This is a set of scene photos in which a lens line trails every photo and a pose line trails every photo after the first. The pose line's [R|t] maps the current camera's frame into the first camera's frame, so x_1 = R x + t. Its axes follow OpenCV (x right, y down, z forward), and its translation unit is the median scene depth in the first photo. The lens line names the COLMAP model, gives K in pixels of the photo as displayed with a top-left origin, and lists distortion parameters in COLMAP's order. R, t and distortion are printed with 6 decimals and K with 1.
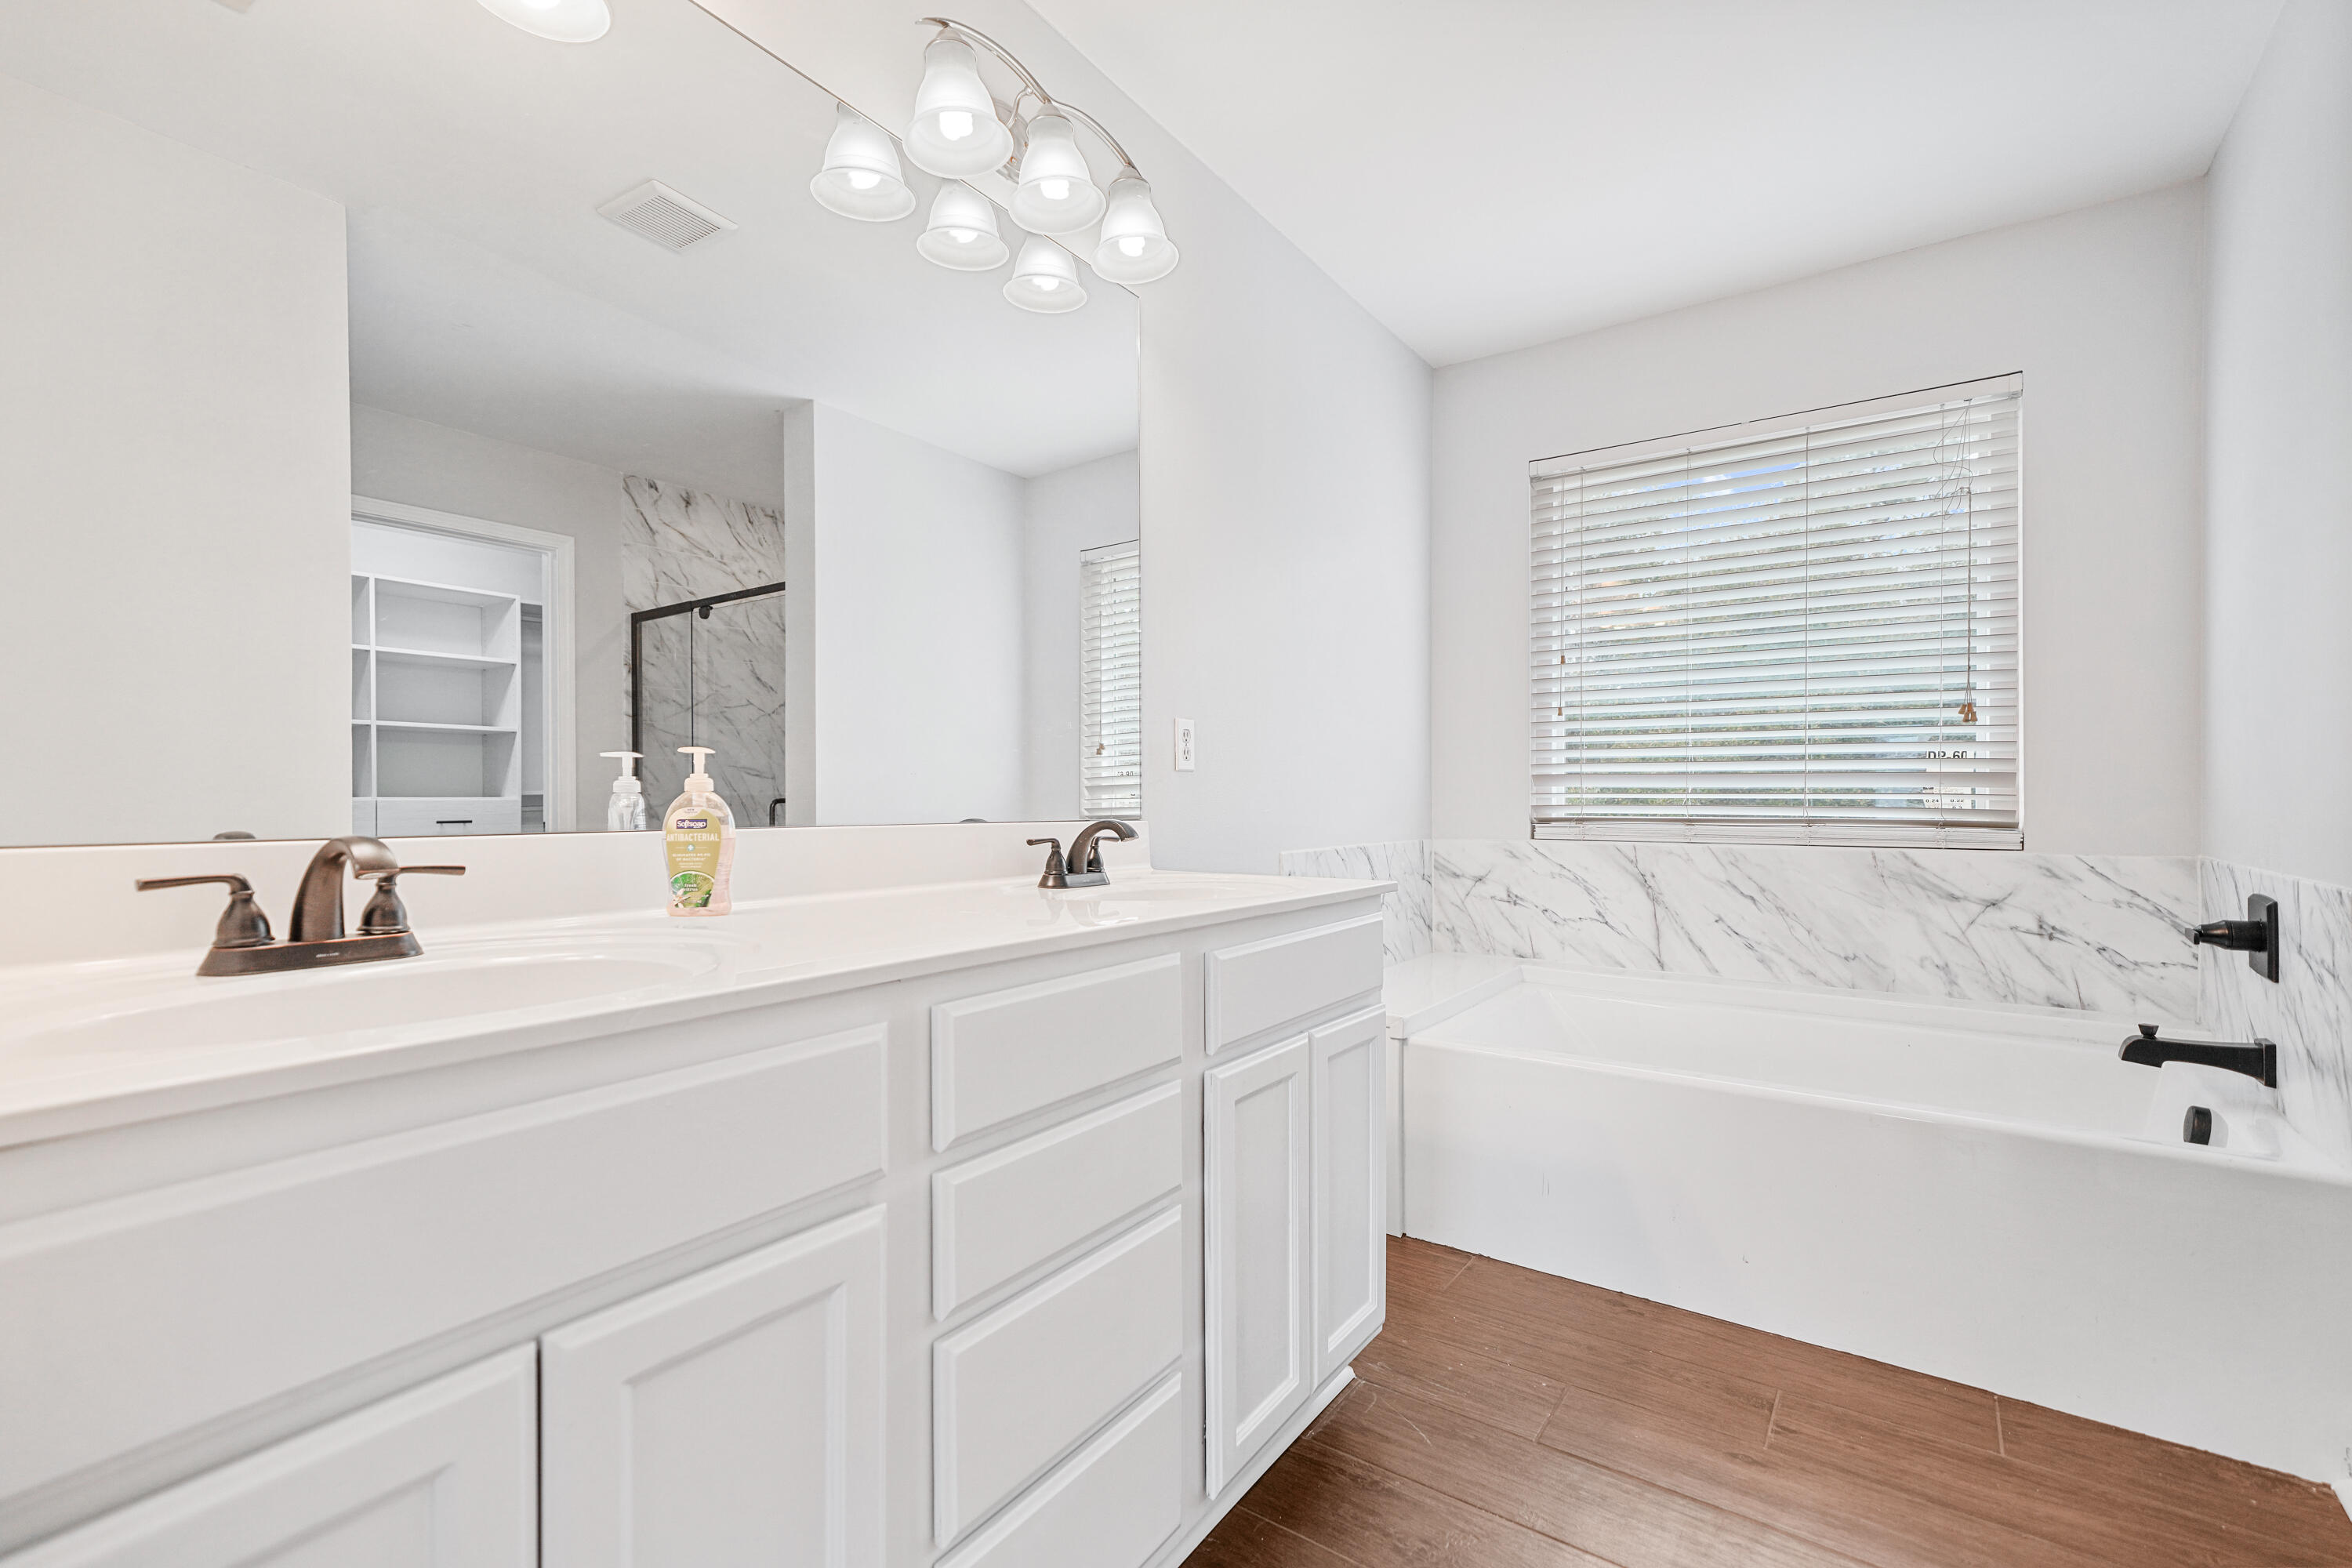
lens RADIAL K [[1021.2, 0, 1171.0], [0, 1021.2, 800.7], [0, 0, 1]] dist [0.007015, 0.000773]
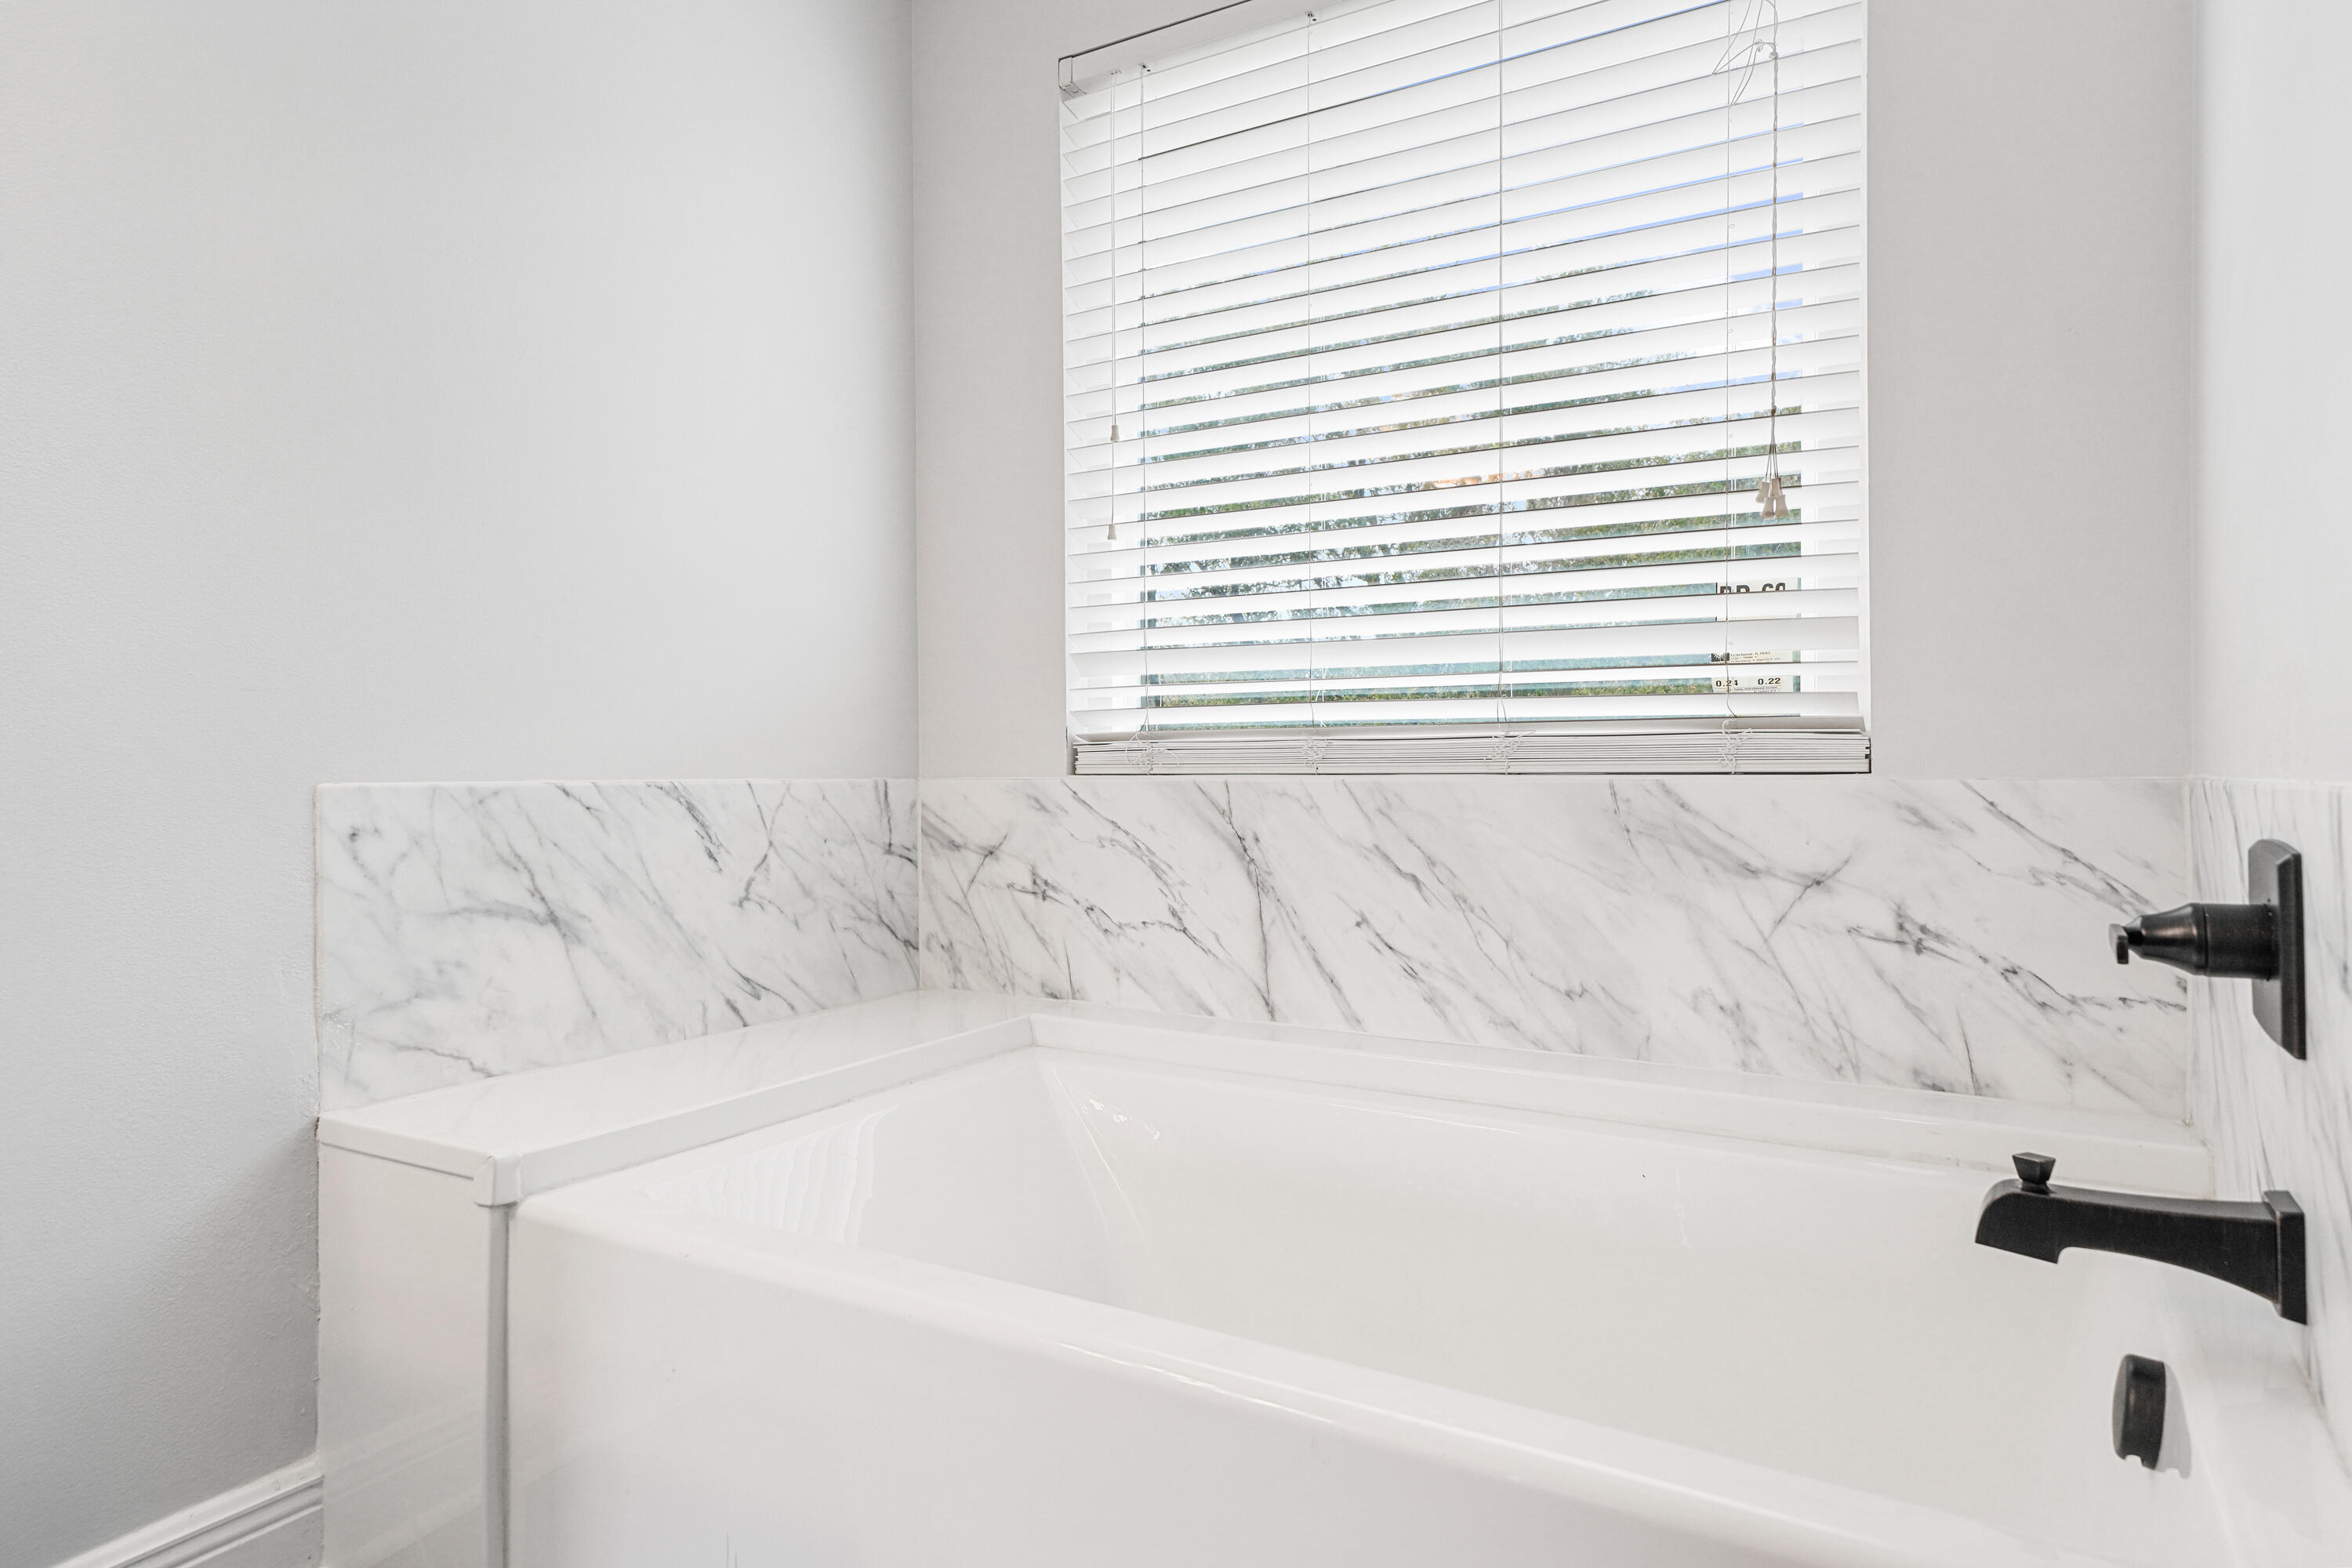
lens RADIAL K [[1360.1, 0, 1162.8], [0, 1360.1, 766.6], [0, 0, 1]] dist [0.026098, -0.004351]
pose [[0.995875, -0.002304, 0.090710, 0.414124], [0.002926, 0.999973, -0.006732, 0.047024], [-0.090692, 0.006970, 0.995855, 0.358862]]
